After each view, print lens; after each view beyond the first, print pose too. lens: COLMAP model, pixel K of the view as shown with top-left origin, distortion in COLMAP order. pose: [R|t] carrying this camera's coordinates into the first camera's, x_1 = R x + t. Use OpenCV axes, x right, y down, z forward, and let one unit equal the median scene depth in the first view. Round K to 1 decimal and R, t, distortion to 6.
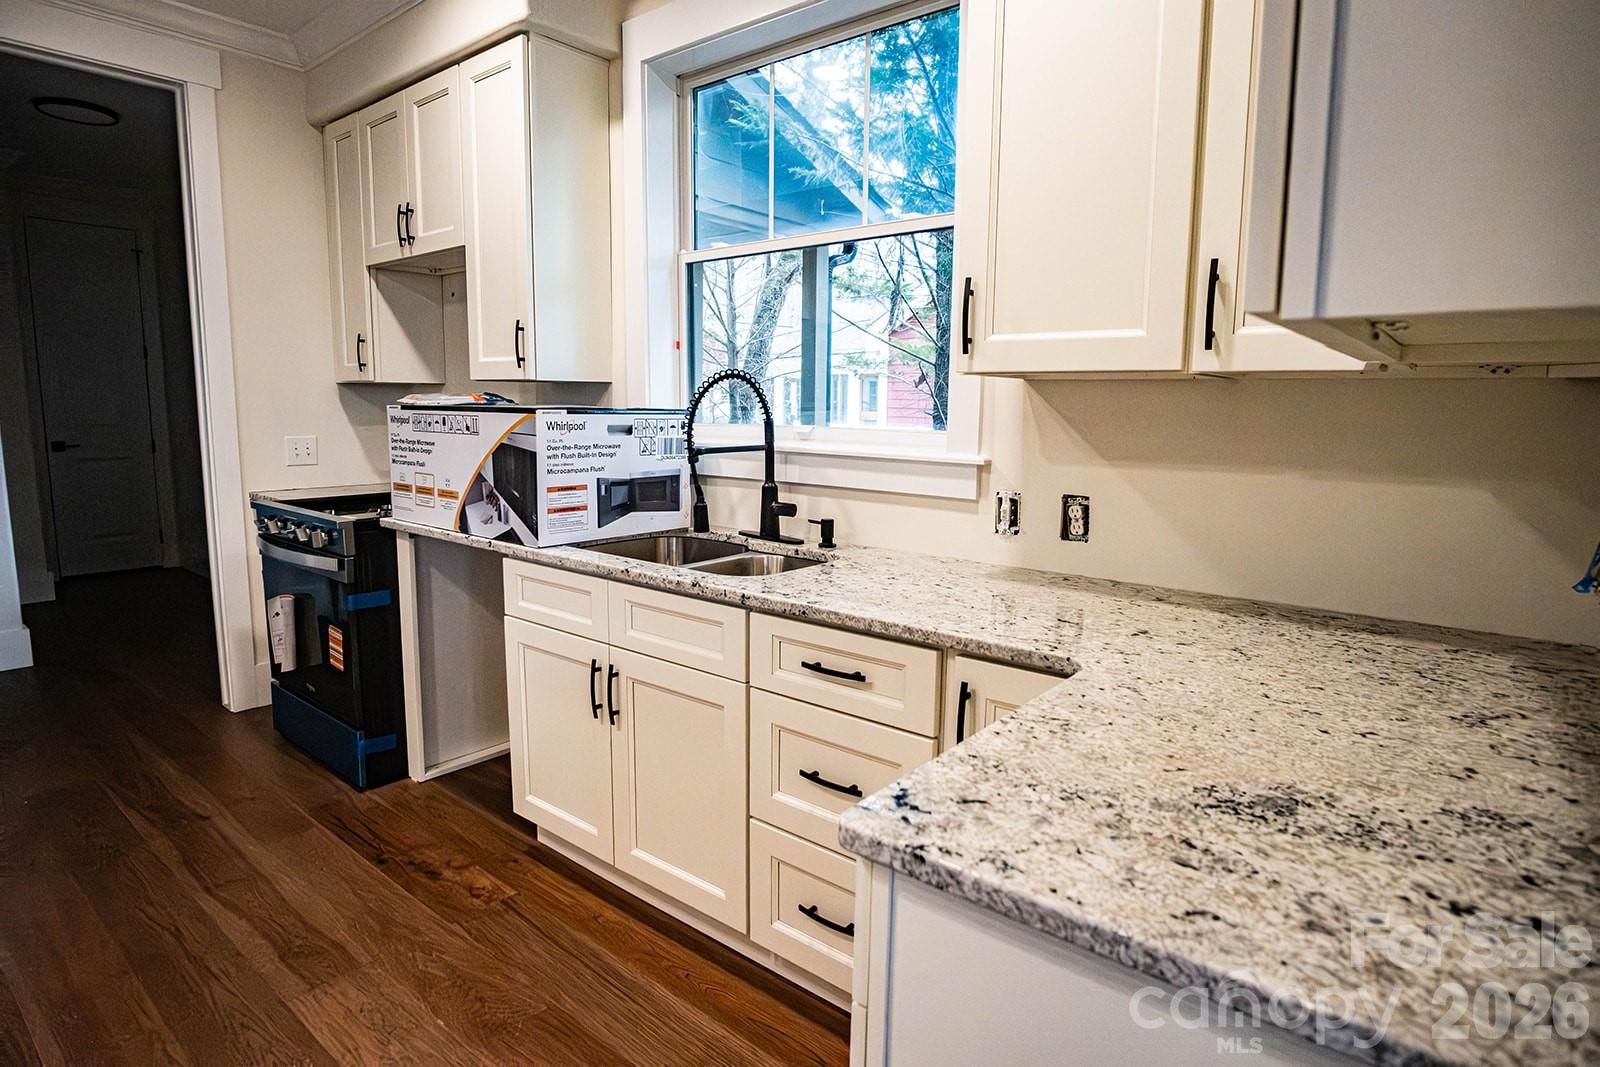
lens RADIAL K [[852.1, 0, 795.3], [0, 852.1, 515.7], [0, 0, 1]] dist [-0.029064, 0.004443]
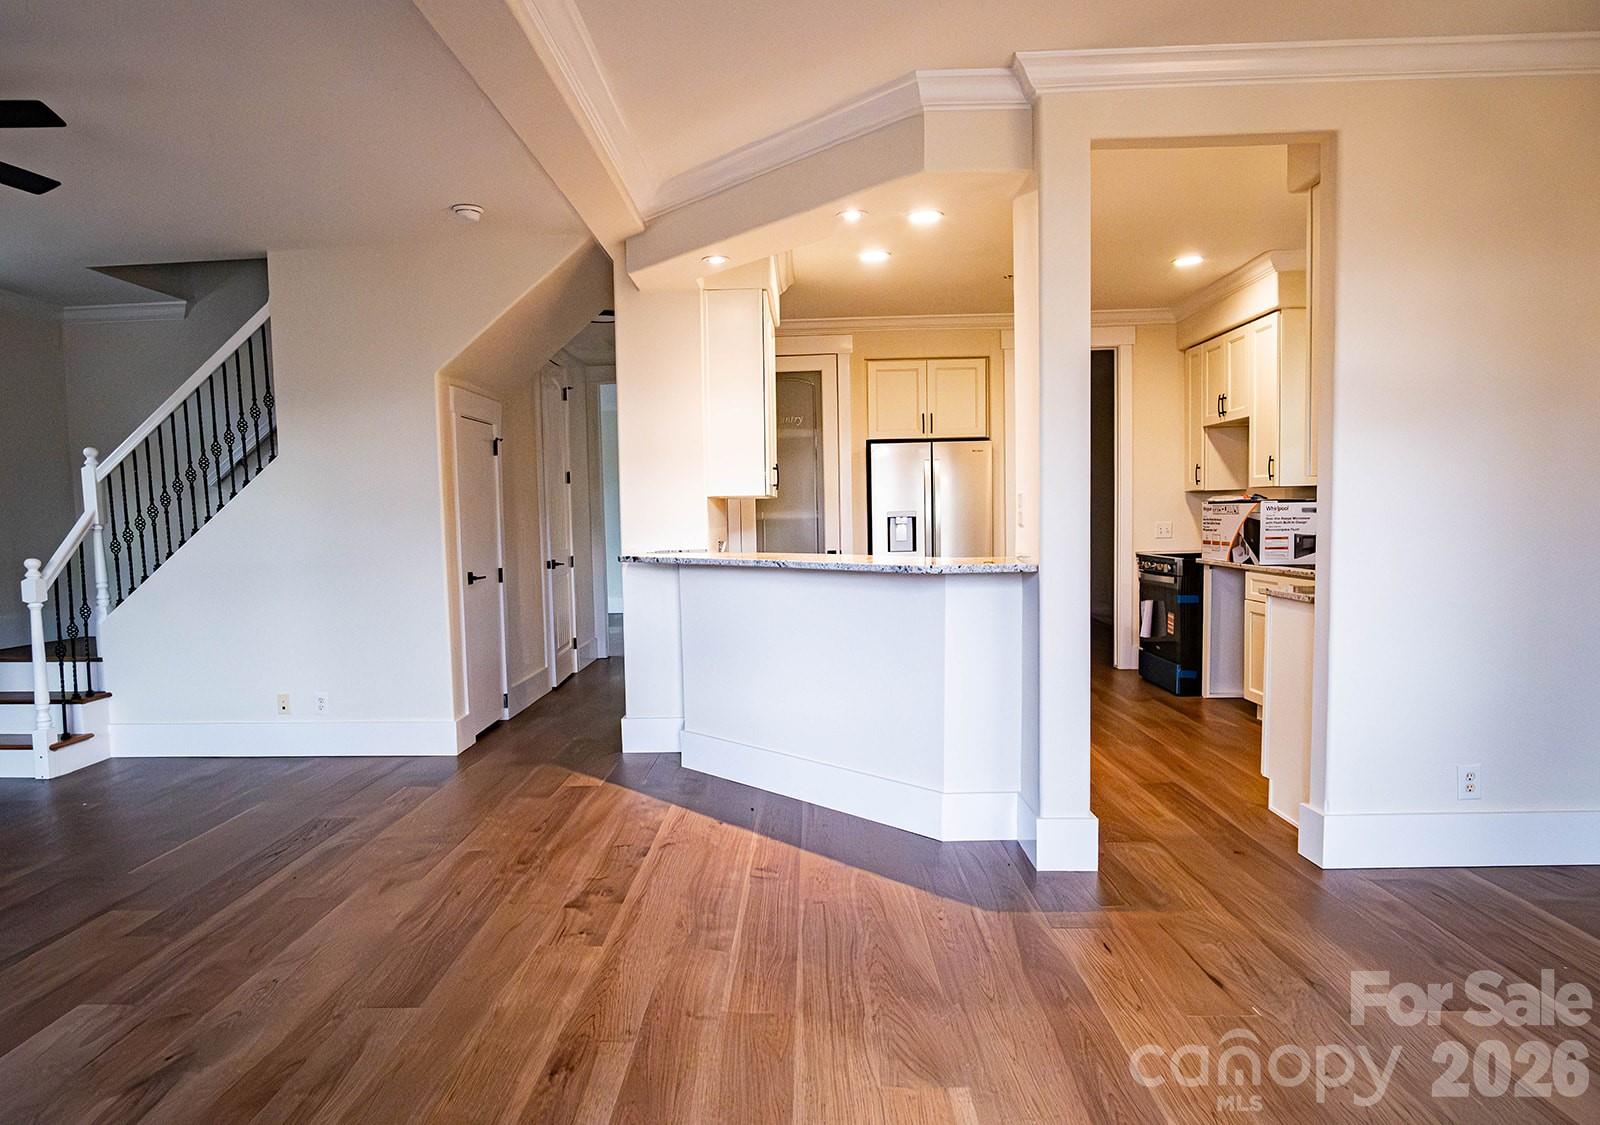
lens RADIAL K [[974.9, 0, 785.3], [0, 974.9, 576.7], [0, 0, 1]] dist [-0.002527, -0.001182]
pose [[0.610913, 0.024611, -0.791315, 0.828792], [-0.075351, 0.996787, -0.027172, 0.203324], [0.788103, 0.076226, 0.610805, -1.308440]]
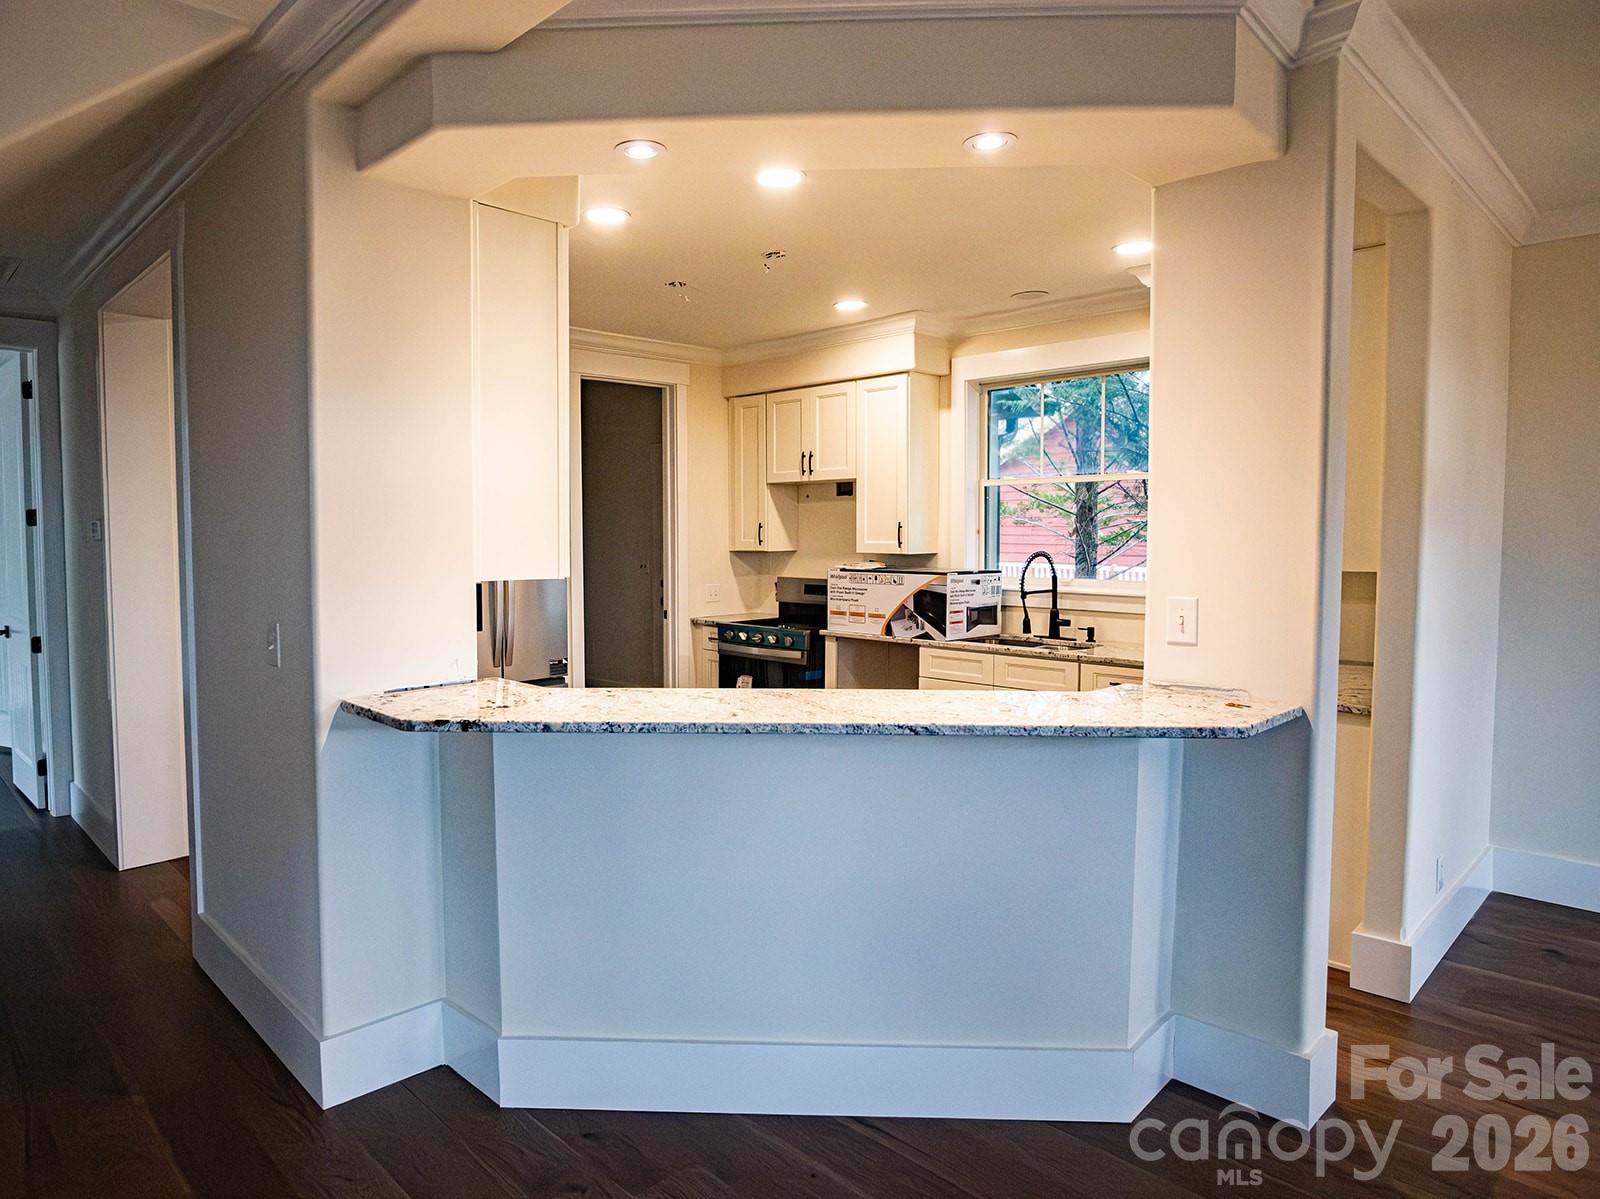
lens RADIAL K [[967.6, 0, 690.5], [0, 967.6, 593.6], [0, 0, 1]] dist [-0.029882, -0.003235]
pose [[0.988343, -0.006888, -0.152089, -0.503864], [-0.003610, 0.997634, -0.068648, 0.077460], [0.152202, 0.068397, 0.985980, -1.245281]]
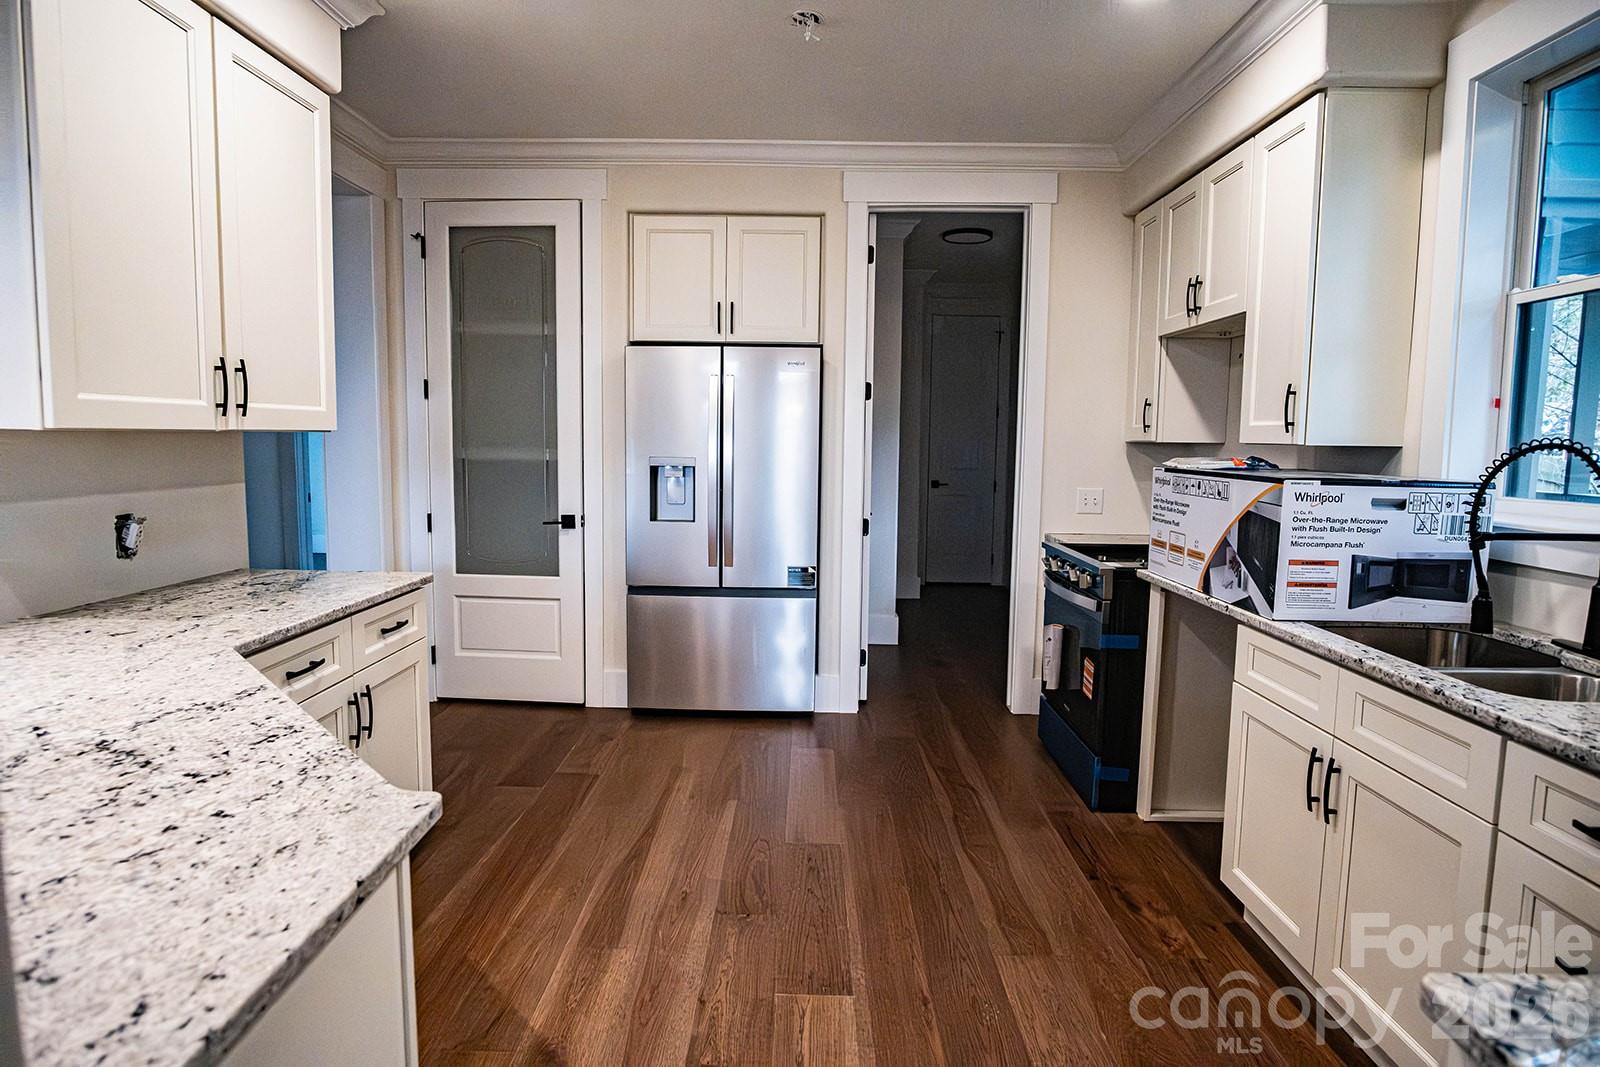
lens RADIAL K [[852.1, 0, 800.2], [0, 852.1, 522.0], [0, 0, 1]] dist [-0.029064, 0.004443]
pose [[0.626237, 0.073656, -0.776145, 0.093662], [-0.109406, 0.993979, 0.006054, -0.018855], [0.771918, 0.081123, 0.630525, -0.037156]]
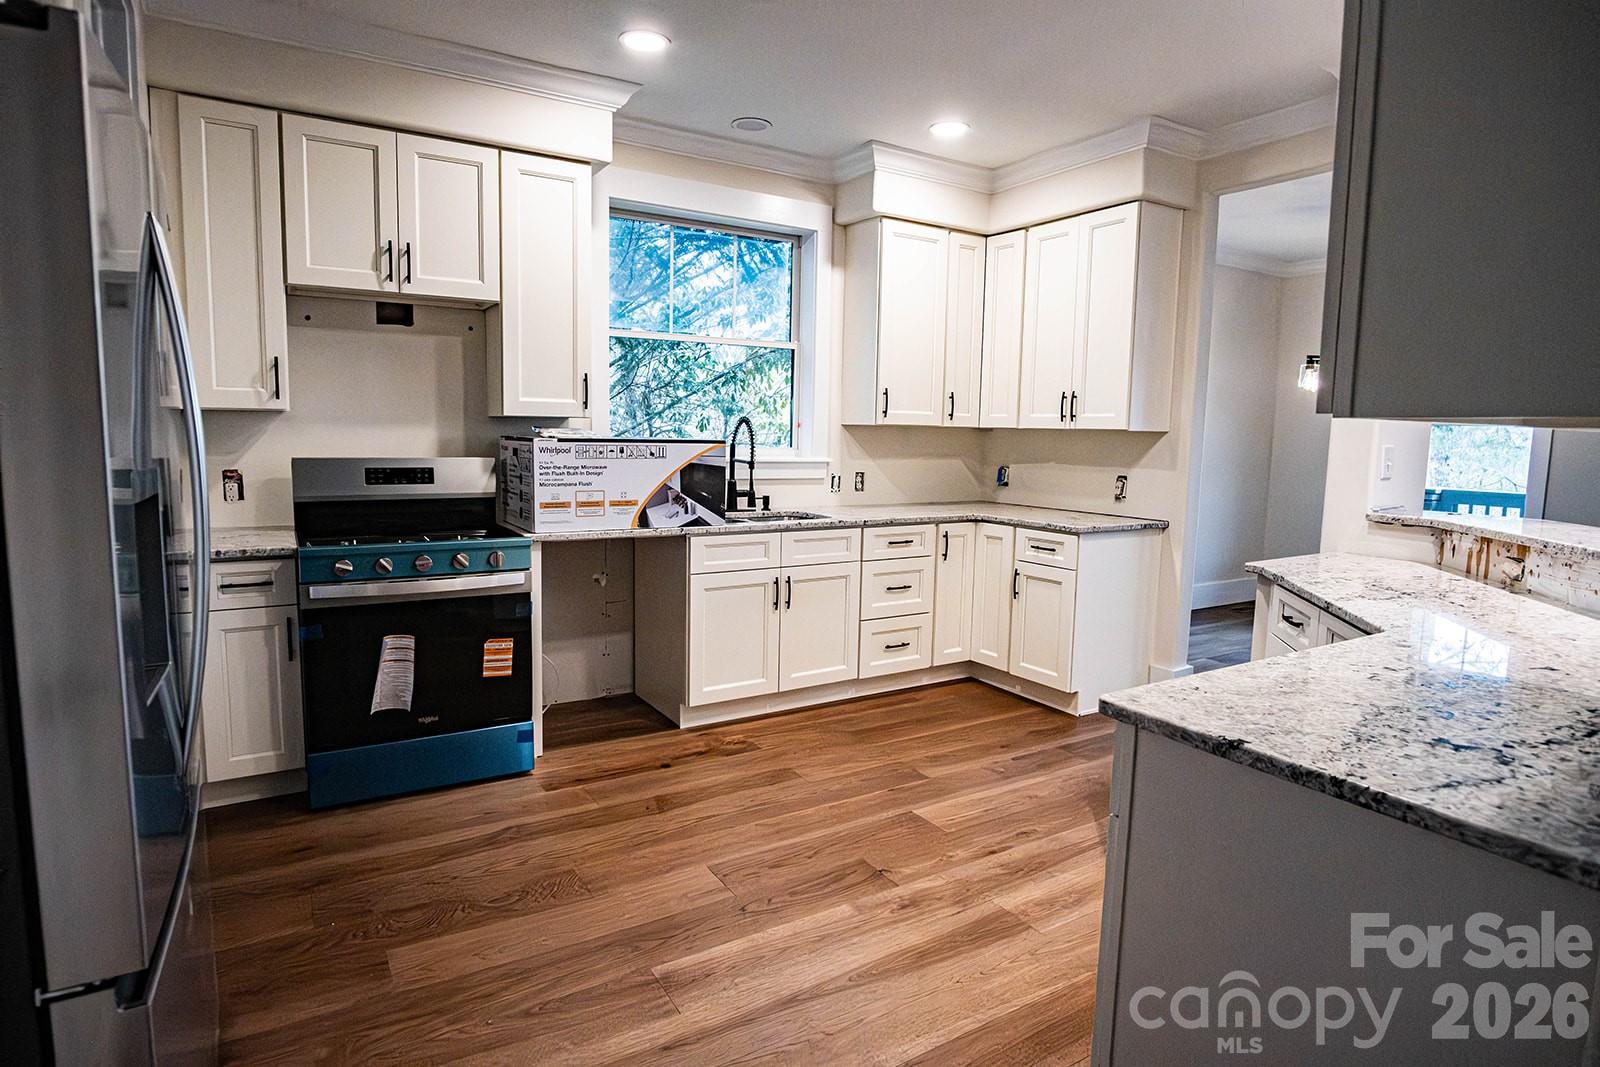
lens RADIAL K [[852.1, 0, 783.8], [0, 852.1, 520.4], [0, 0, 1]] dist [-0.029064, 0.004443]
pose [[0.348499, -0.106204, 0.931273, -1.638007], [0.108191, 0.991477, 0.072583, -0.070989], [-0.931044, 0.075461, 0.357019, 0.276842]]
